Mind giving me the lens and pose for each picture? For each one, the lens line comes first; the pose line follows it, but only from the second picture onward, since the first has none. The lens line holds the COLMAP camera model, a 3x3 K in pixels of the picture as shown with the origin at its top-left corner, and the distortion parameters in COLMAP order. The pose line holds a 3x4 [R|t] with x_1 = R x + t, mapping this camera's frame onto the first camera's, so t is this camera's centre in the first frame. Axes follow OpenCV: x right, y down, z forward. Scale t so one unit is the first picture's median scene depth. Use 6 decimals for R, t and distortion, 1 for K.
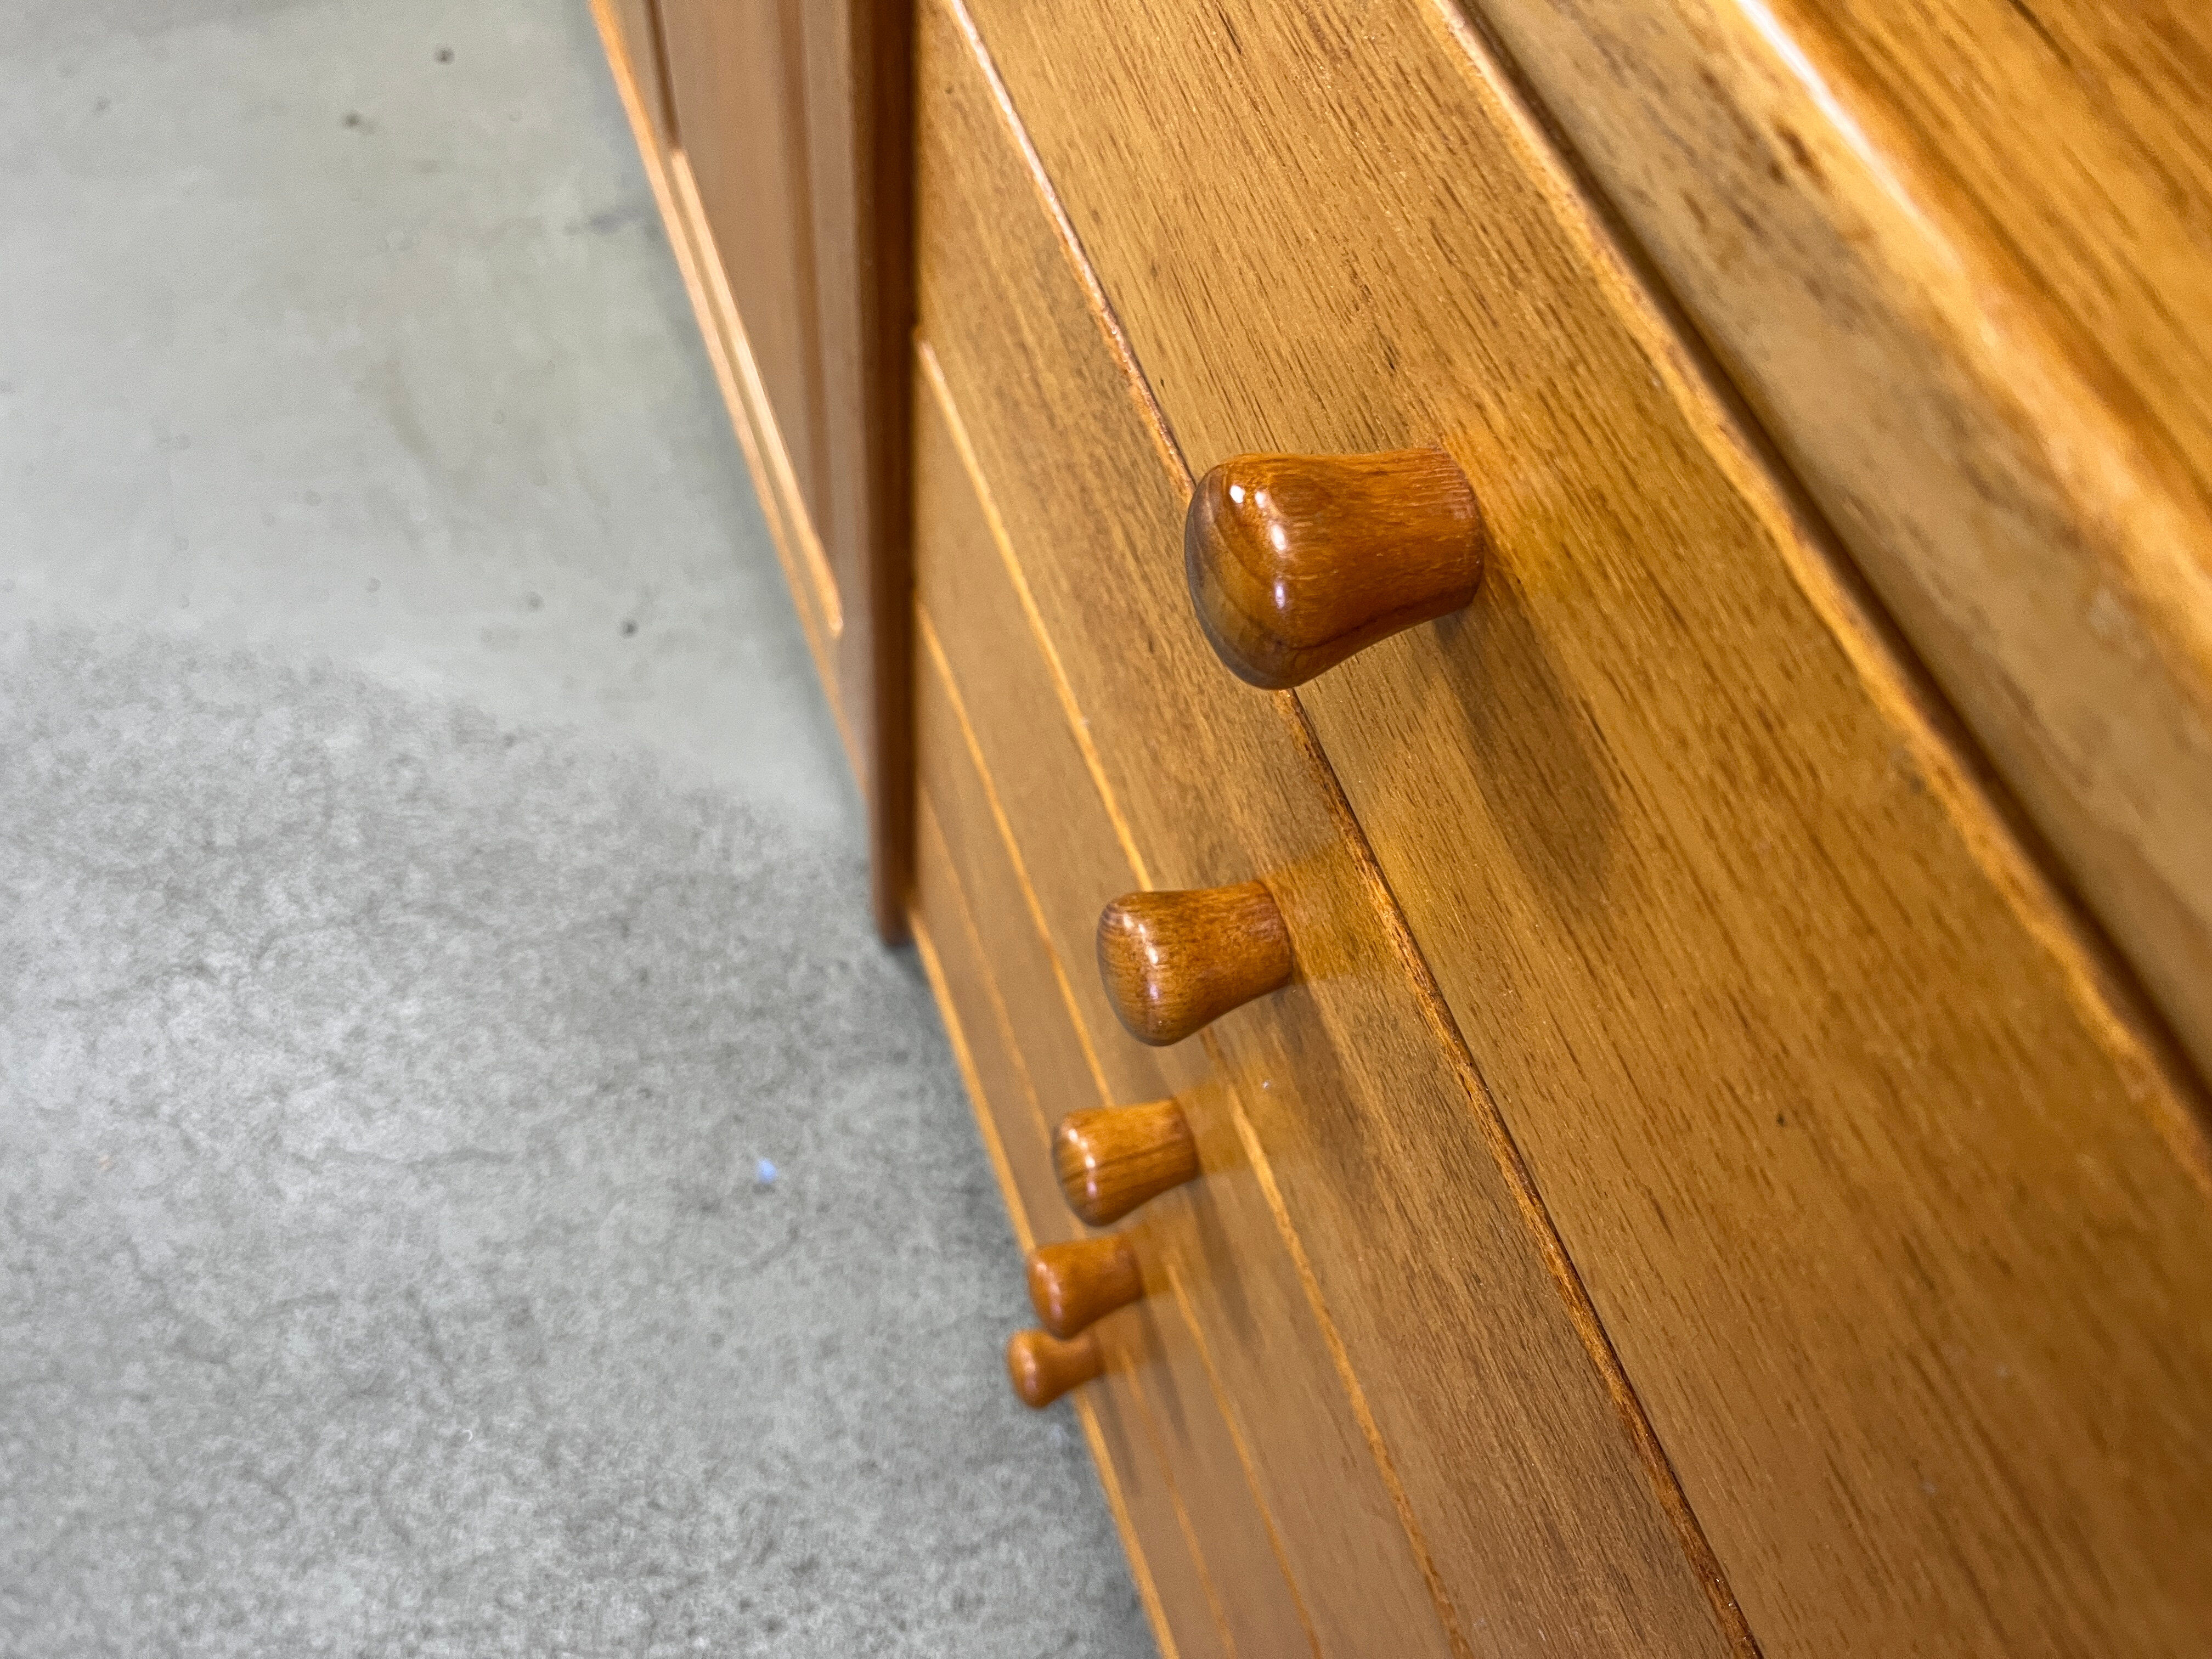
lens RADIAL K [[1703.7, 0, 1099.9], [0, 1703.7, 823.3], [0, 0, 1]] dist [0.057944, -0.076143]
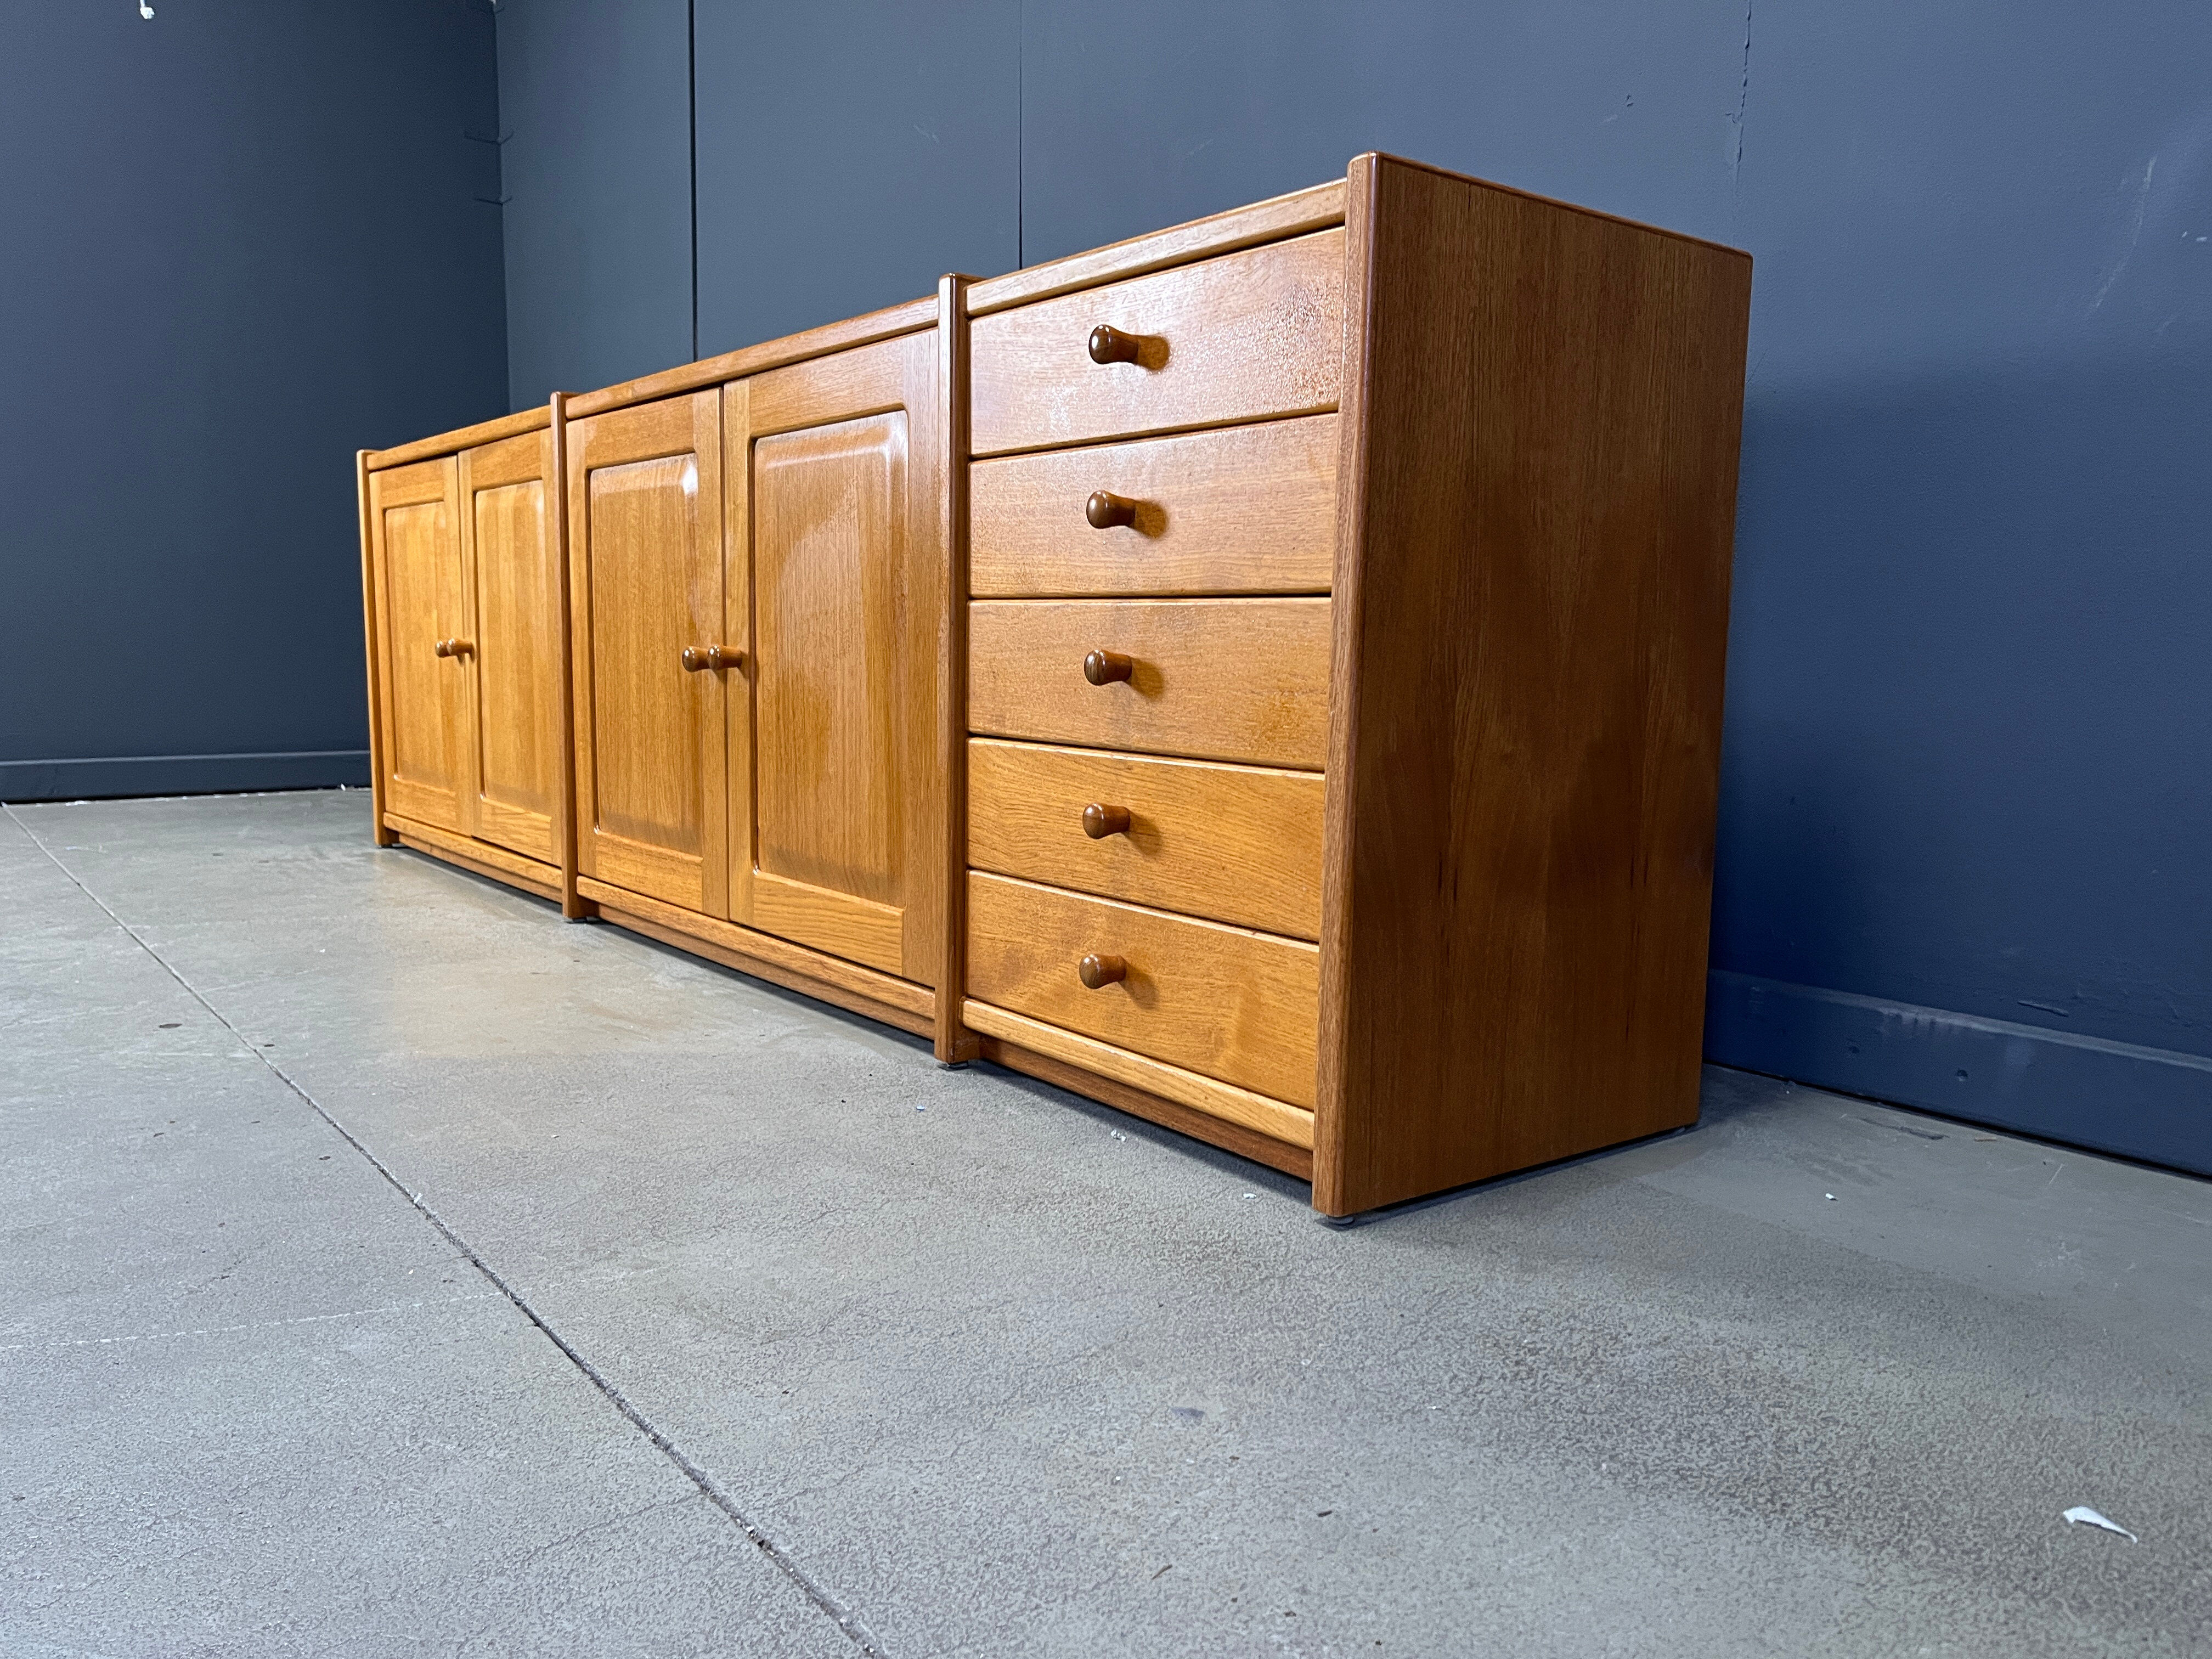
lens RADIAL K [[1673.0, 0, 1120.8], [0, 1673.0, 842.3], [0, 0, 1]] dist [0.059670, -0.081625]
pose [[0.951106, -0.113598, 0.287214, -0.474204], [0.298395, 0.578003, -0.759521, 1.465928], [-0.079731, 0.808089, 0.583639, -0.287213]]
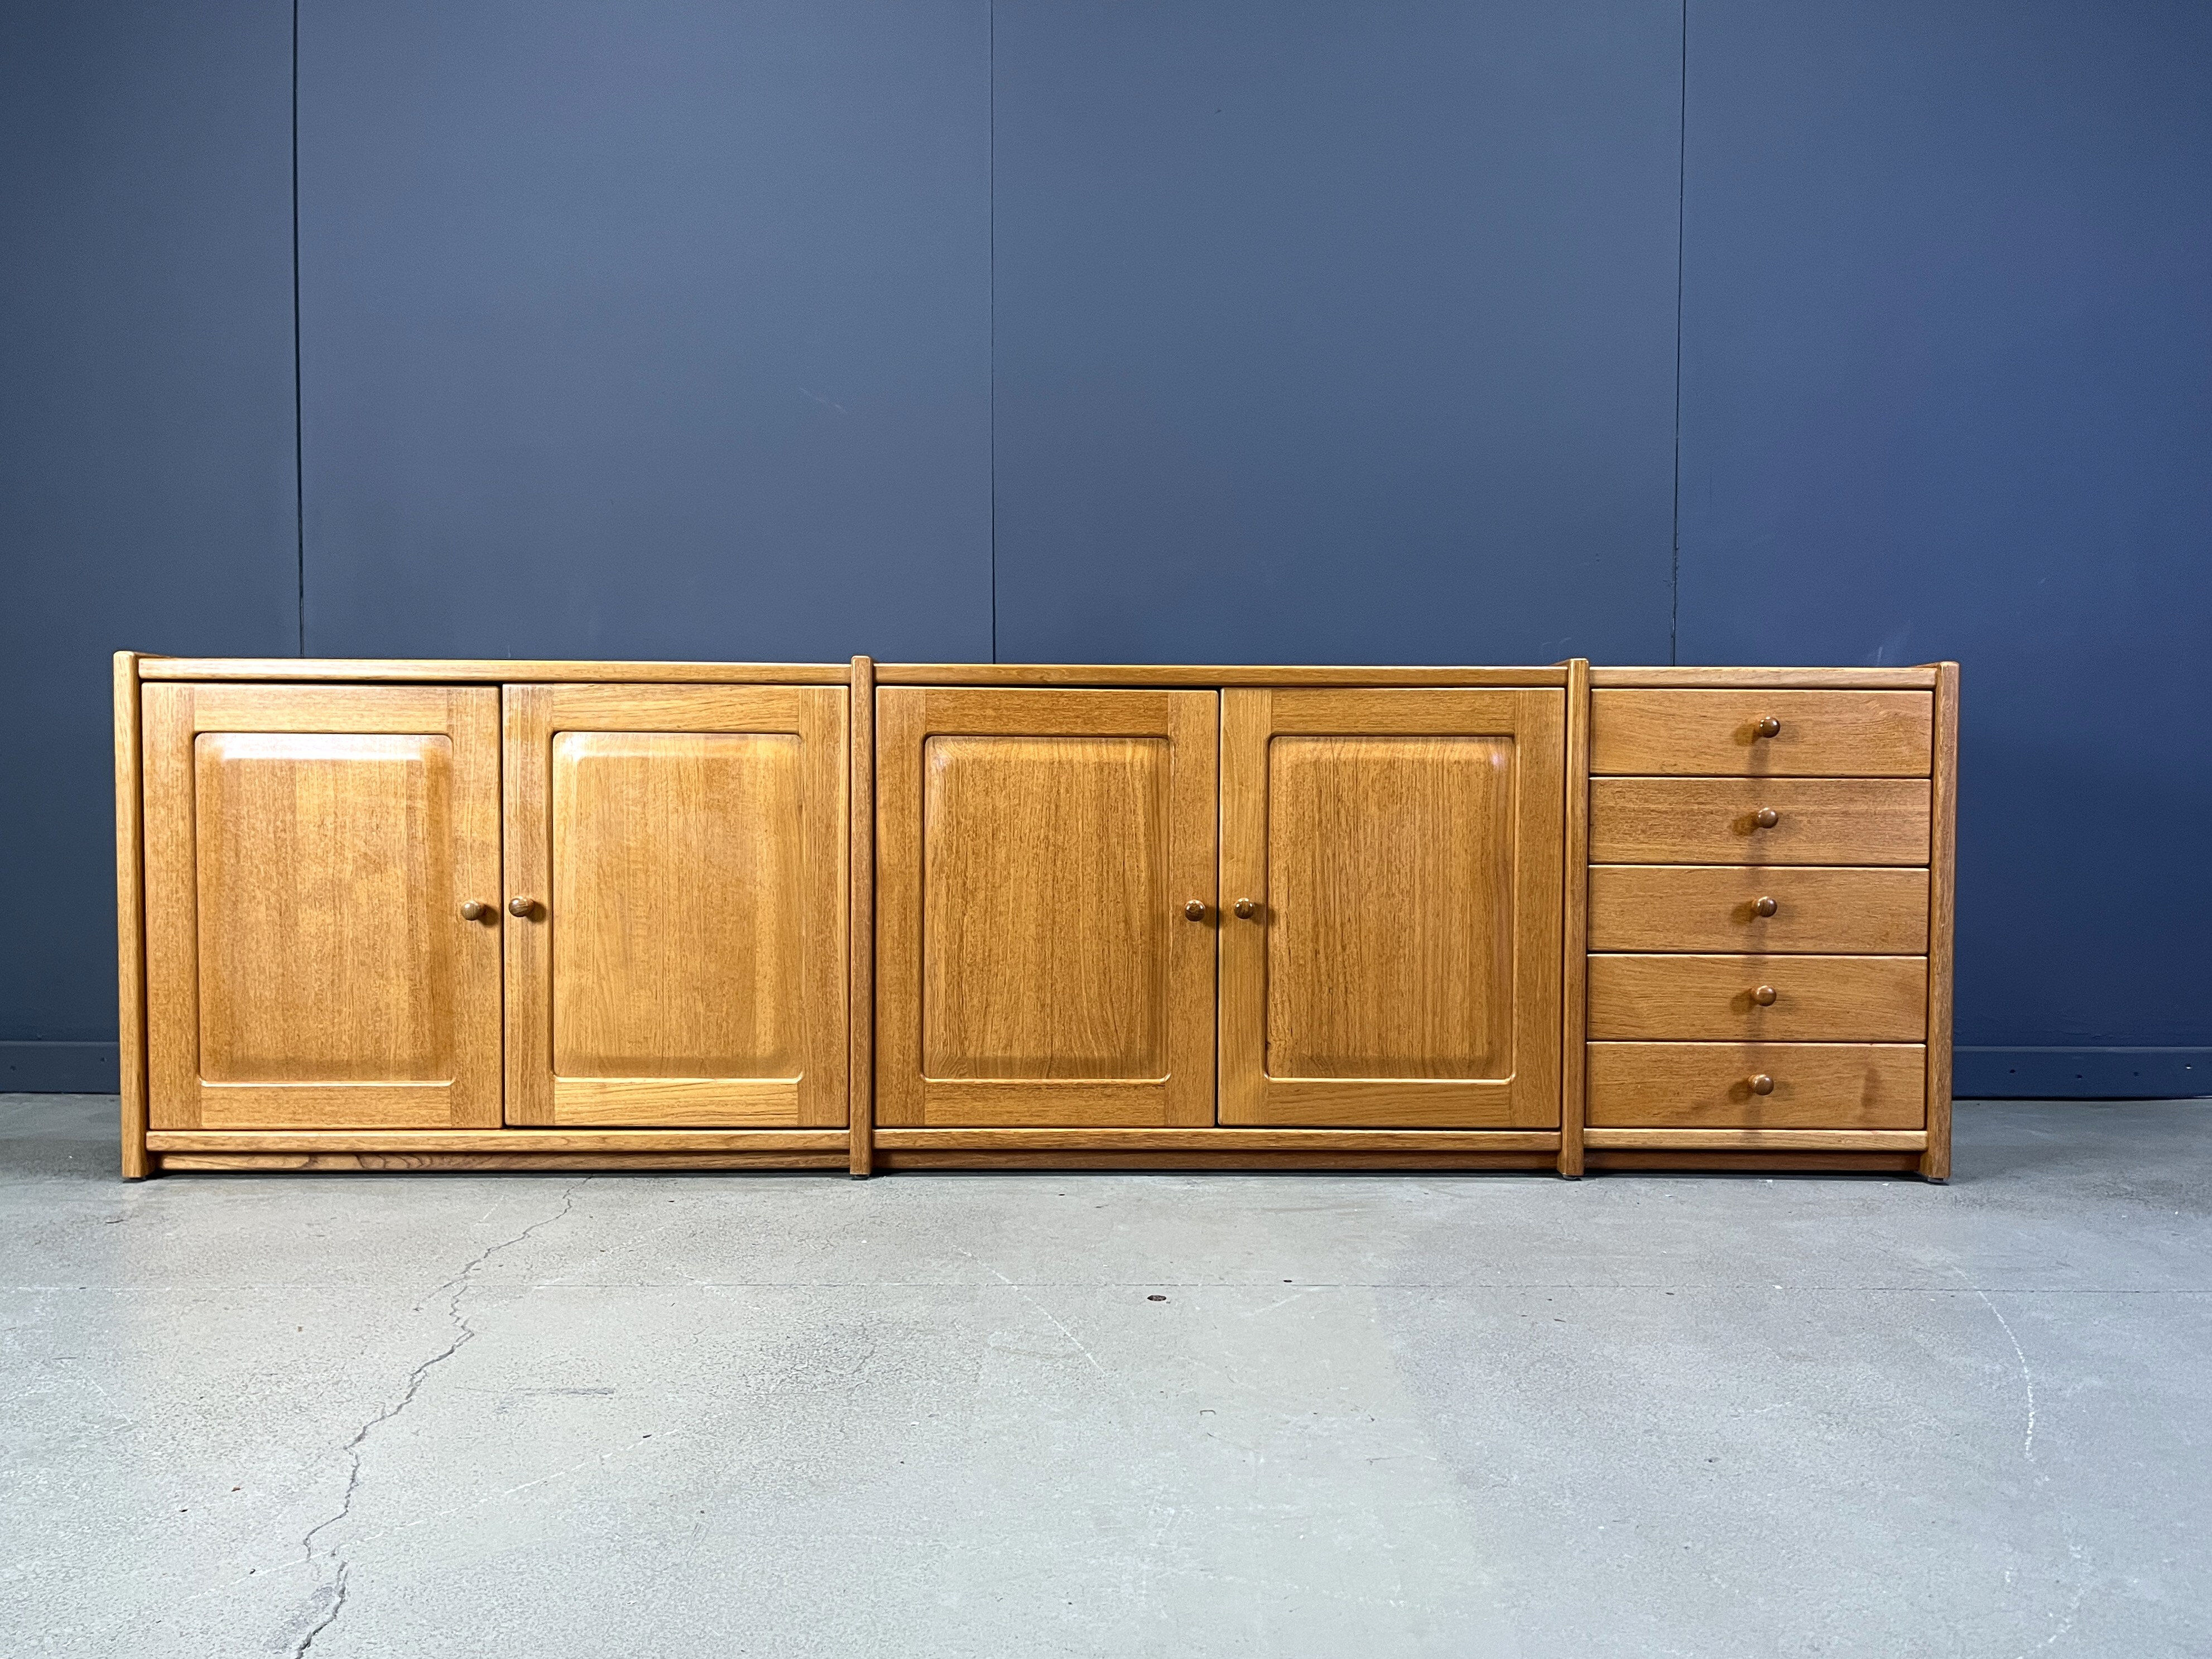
lens RADIAL K [[1703.7, 0, 1113.4], [0, 1703.7, 841.3], [0, 0, 1]] dist [0.057944, -0.076143]
pose [[0.335819, -0.121877, 0.934008, -3.089332], [0.838628, 0.490169, -0.237565, -0.181828], [-0.428868, 0.863065, 0.266817, 0.136535]]
